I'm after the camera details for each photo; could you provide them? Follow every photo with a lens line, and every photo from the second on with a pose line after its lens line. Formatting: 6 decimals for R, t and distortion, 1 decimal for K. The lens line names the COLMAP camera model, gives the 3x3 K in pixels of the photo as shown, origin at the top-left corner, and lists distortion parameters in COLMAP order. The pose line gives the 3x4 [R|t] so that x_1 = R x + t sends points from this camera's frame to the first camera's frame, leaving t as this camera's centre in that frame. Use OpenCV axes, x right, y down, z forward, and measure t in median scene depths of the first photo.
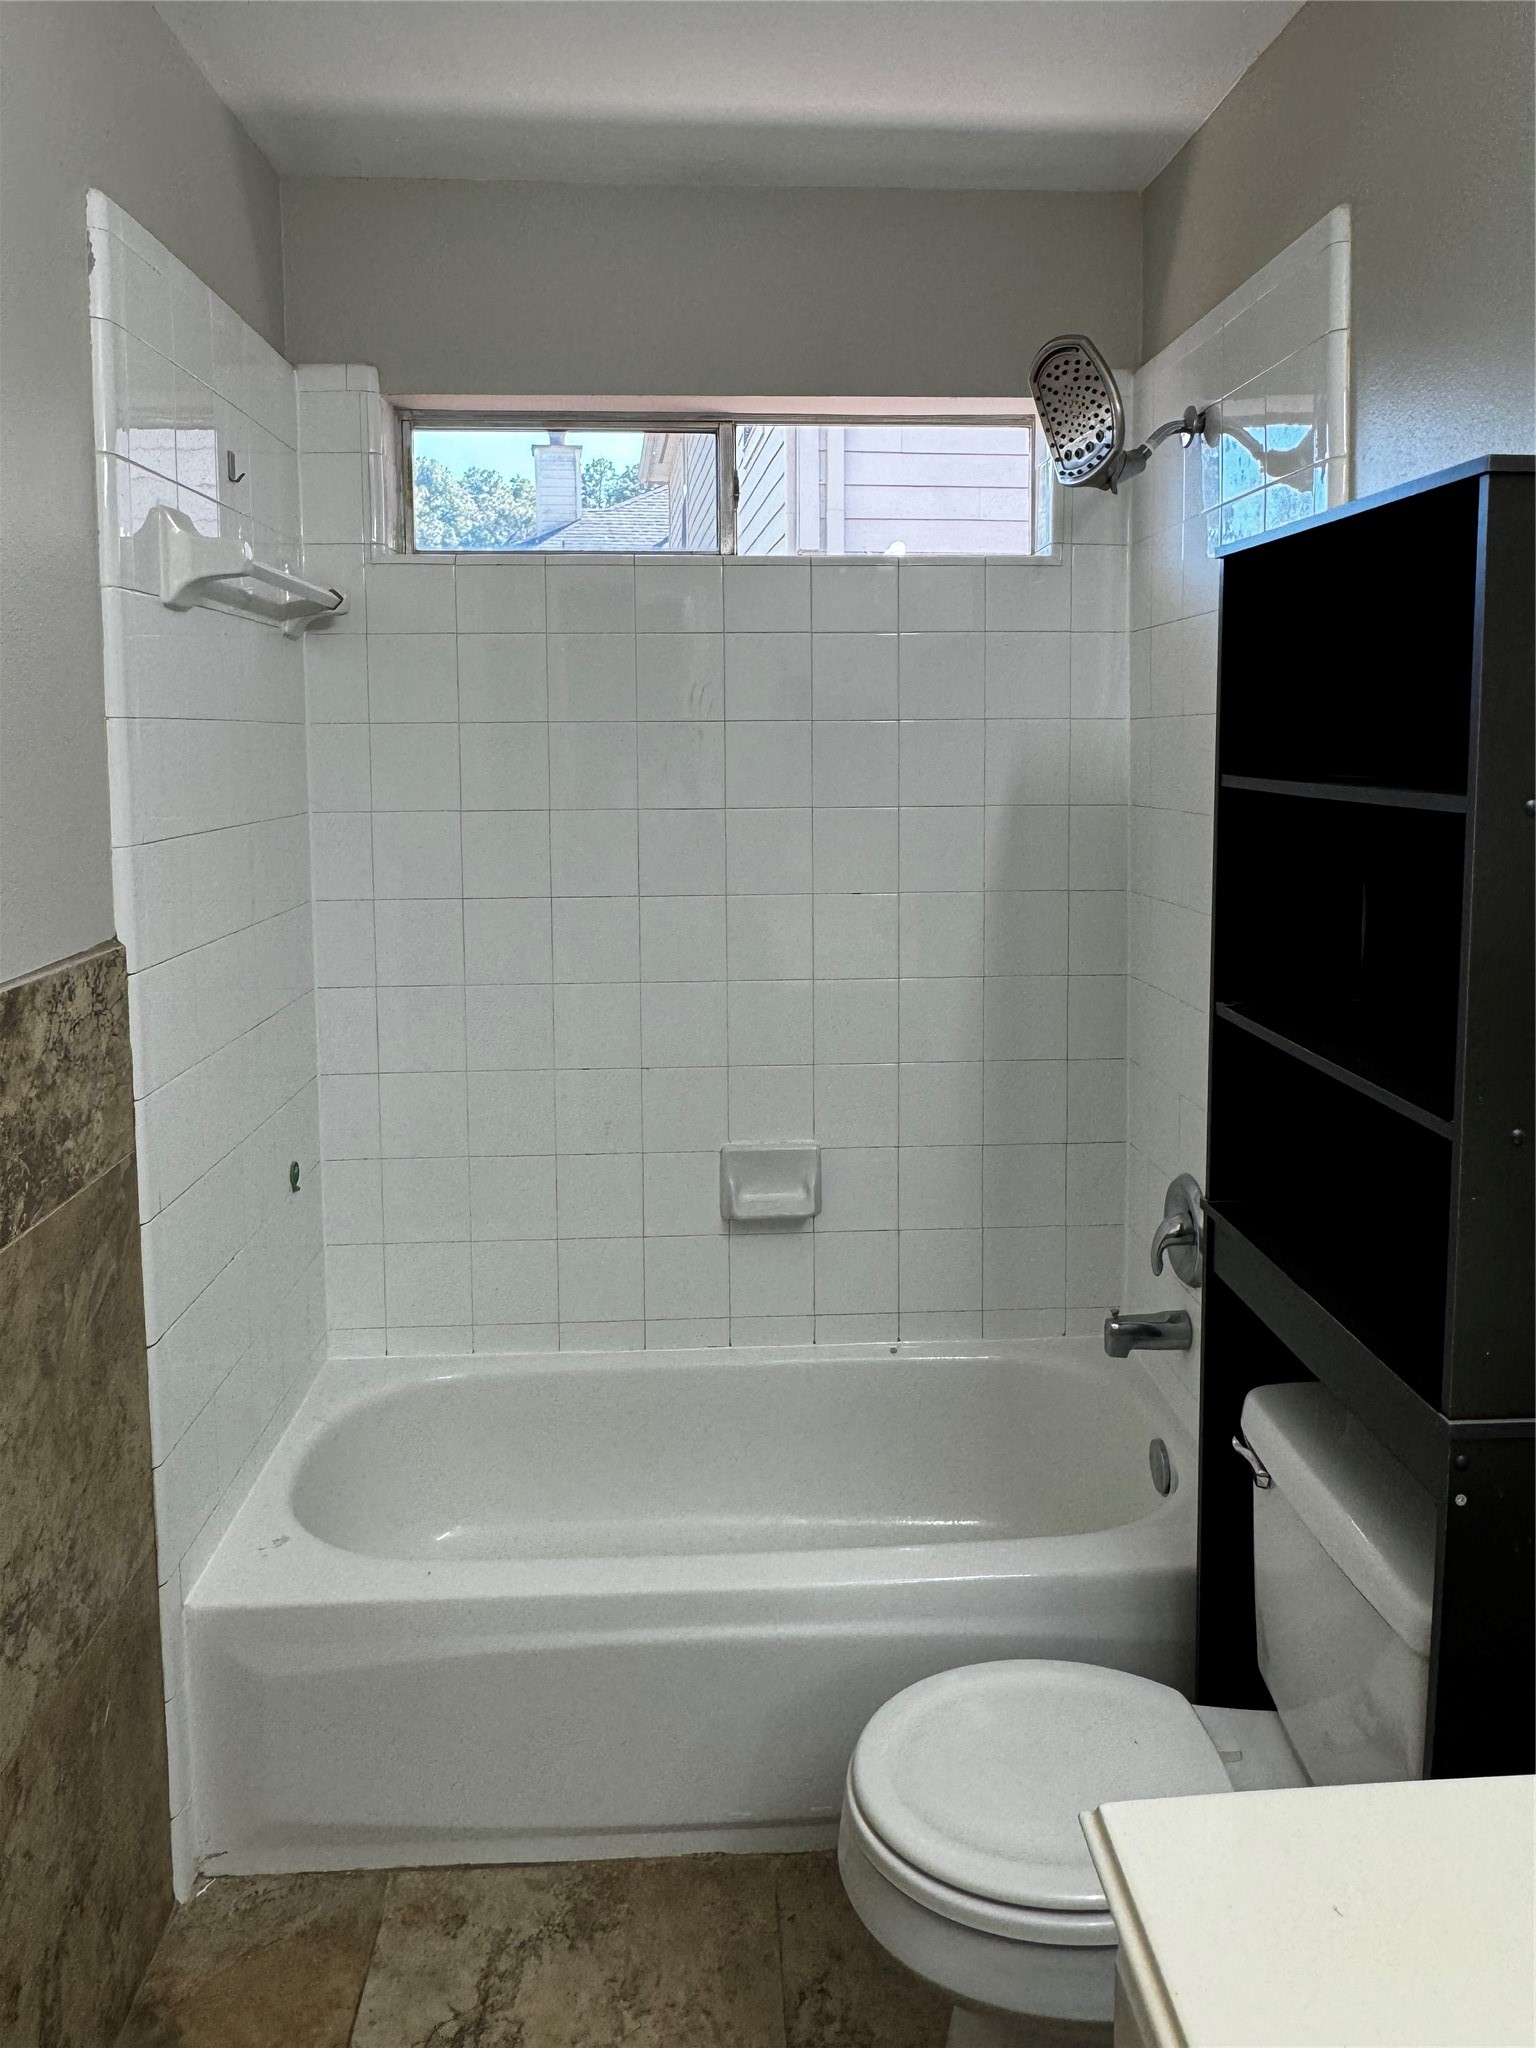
lens RADIAL K [[1432.1, 0, 800.5], [0, 1432.1, 850.3], [0, 0, 1]] dist [-0.007414, 0.003479]
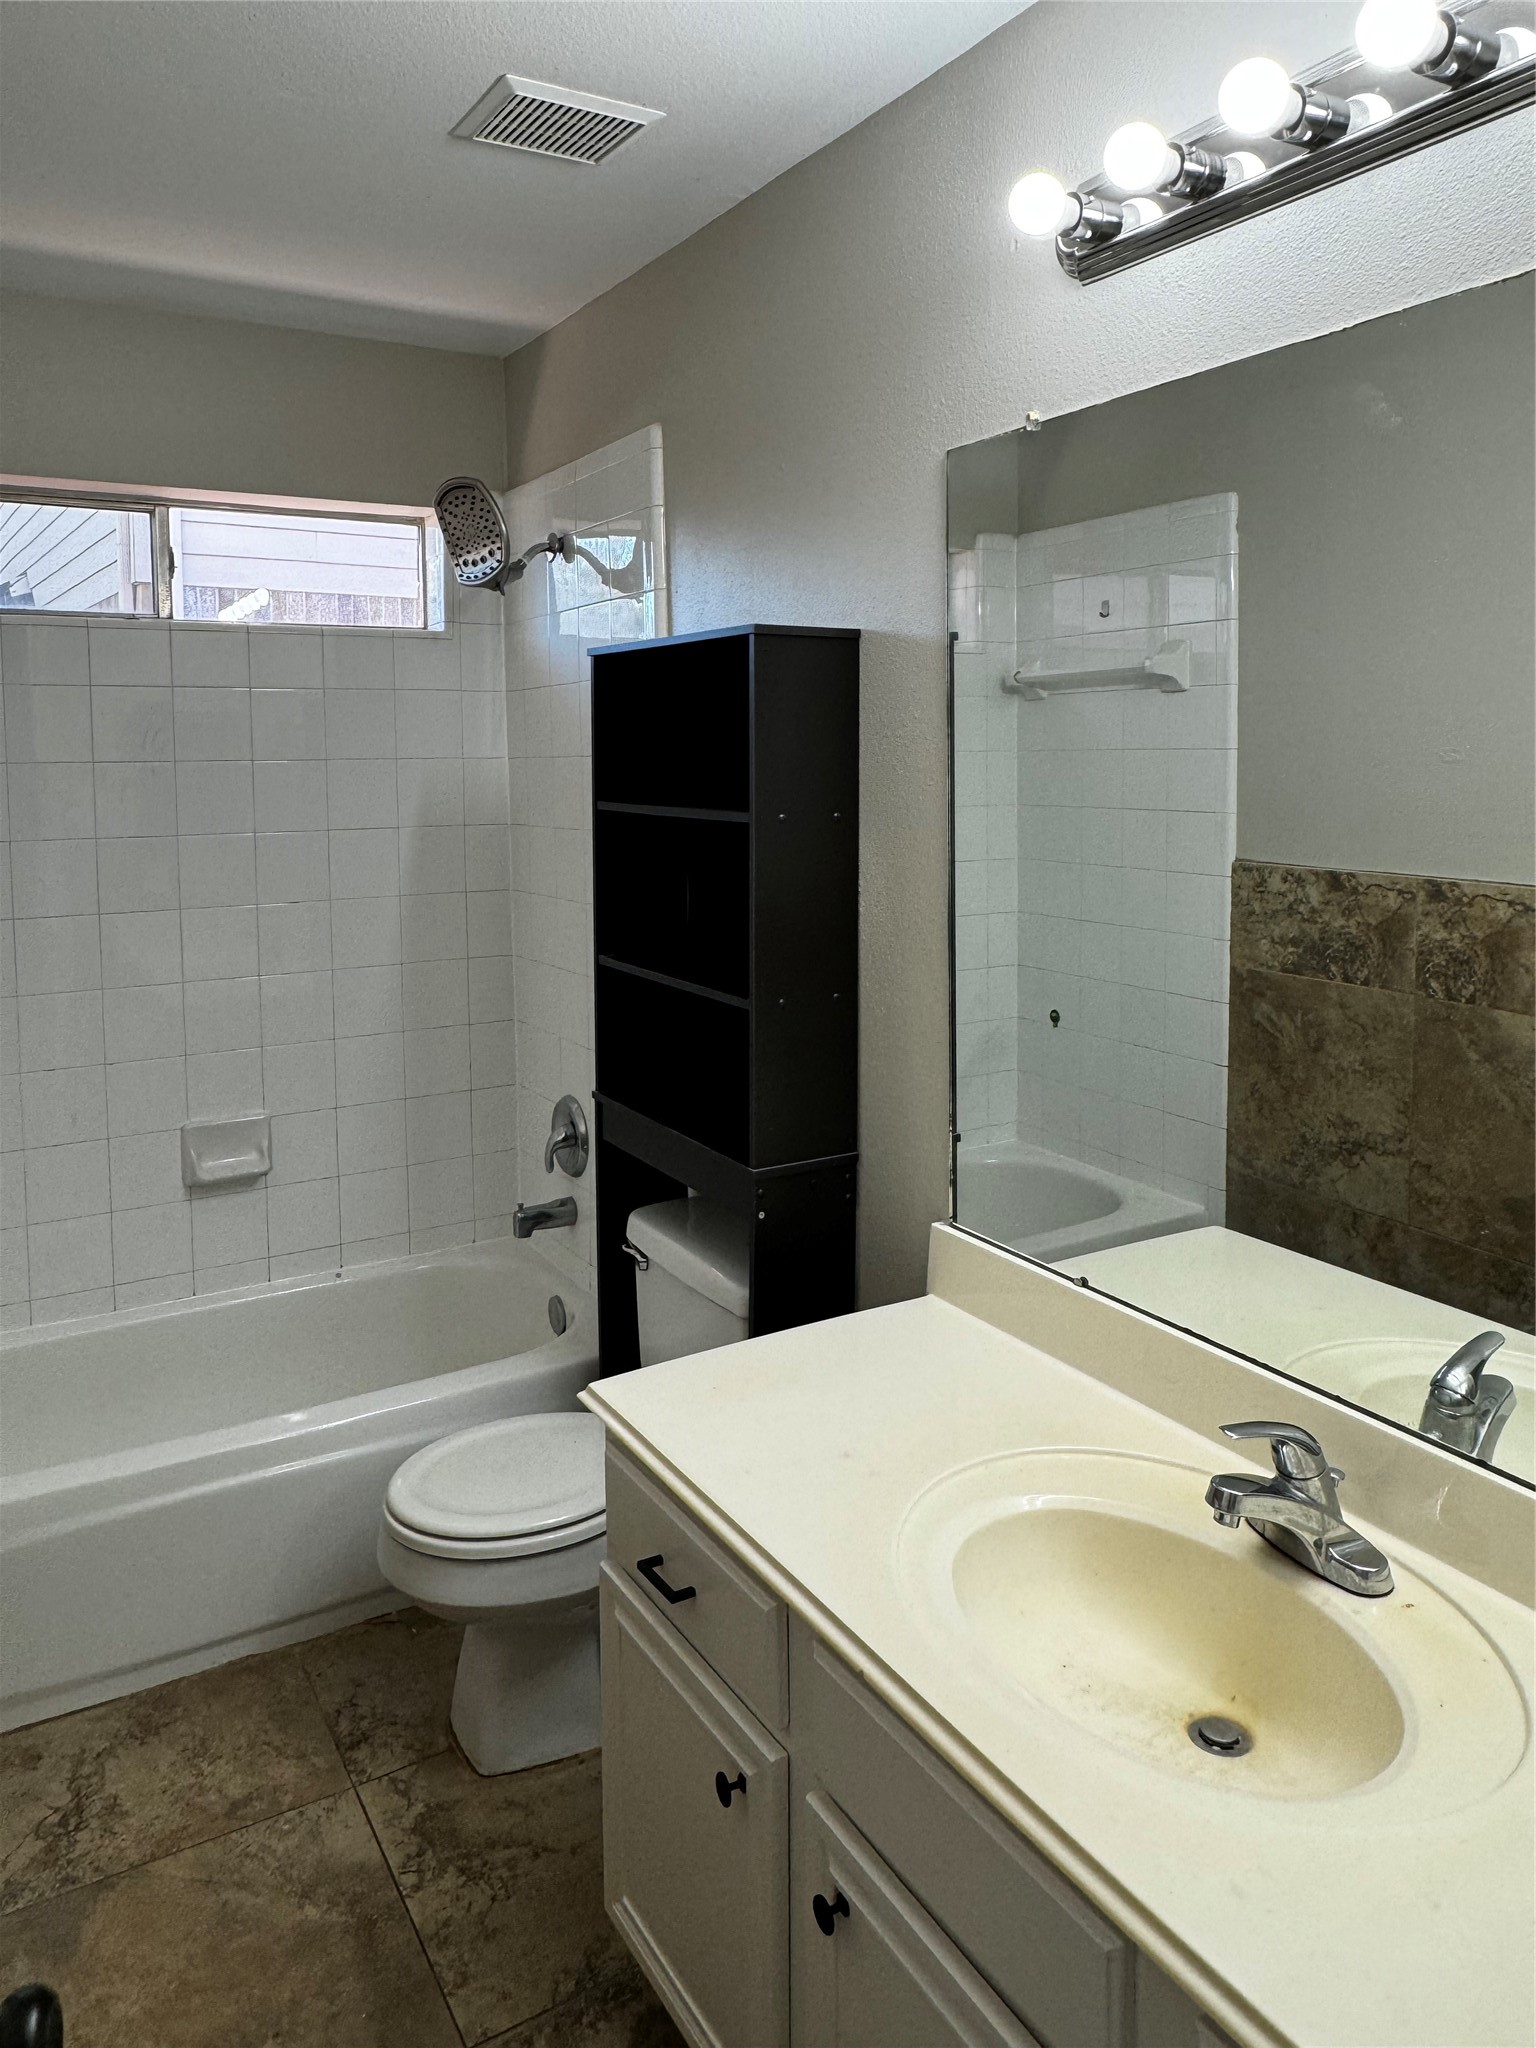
lens RADIAL K [[1432.1, 0, 775.1], [0, 1432.1, 1018.4], [0, 0, 1]] dist [-0.007414, 0.003479]
pose [[0.892989, -0.083387, 0.442286, -0.174281], [0.038227, 0.993188, 0.110070, 0.011806], [-0.448452, -0.081384, 0.890094, -0.344033]]
